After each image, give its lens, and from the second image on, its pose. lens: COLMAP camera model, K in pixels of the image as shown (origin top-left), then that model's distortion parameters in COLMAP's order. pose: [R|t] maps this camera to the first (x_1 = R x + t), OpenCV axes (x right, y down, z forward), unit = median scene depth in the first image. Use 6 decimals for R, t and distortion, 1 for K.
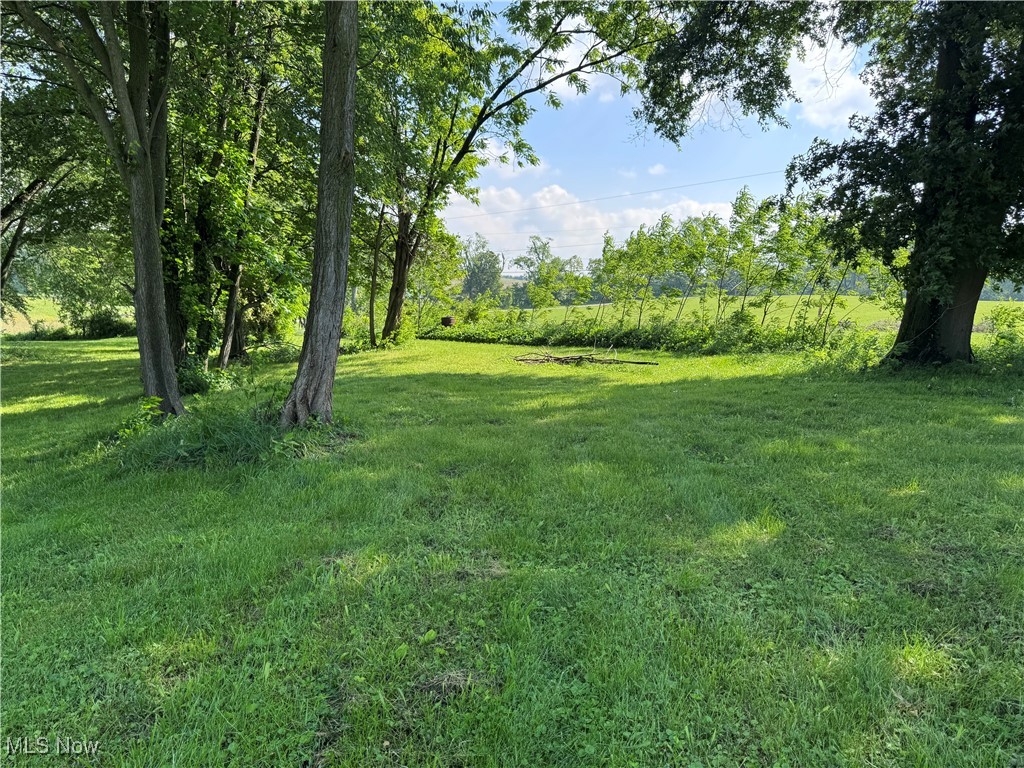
lens RADIAL K [[717.8, 0, 511.6], [0, 717.8, 383.5], [0, 0, 1]] dist [0.007721, -0.000703]
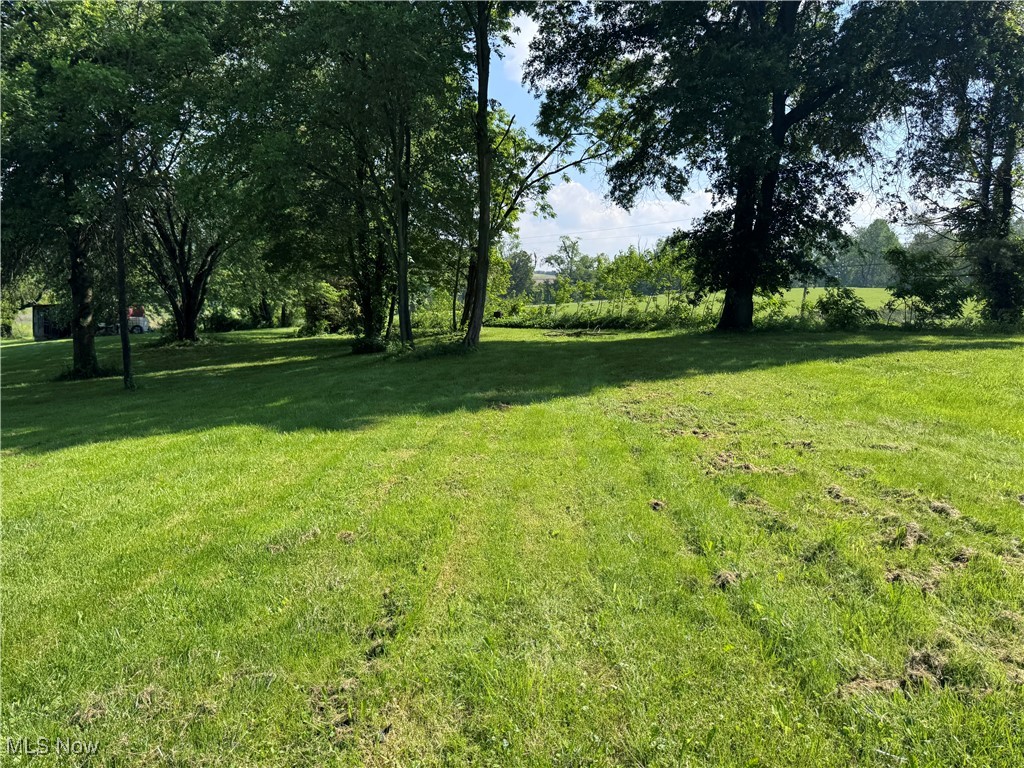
lens RADIAL K [[717.8, 0, 517.1], [0, 717.8, 436.4], [0, 0, 1]] dist [0.007721, -0.000703]
pose [[0.999237, -0.005991, -0.038603, 0.005675], [0.008997, 0.996898, 0.078183, 0.054223], [0.038015, -0.078471, 0.996191, -0.537975]]
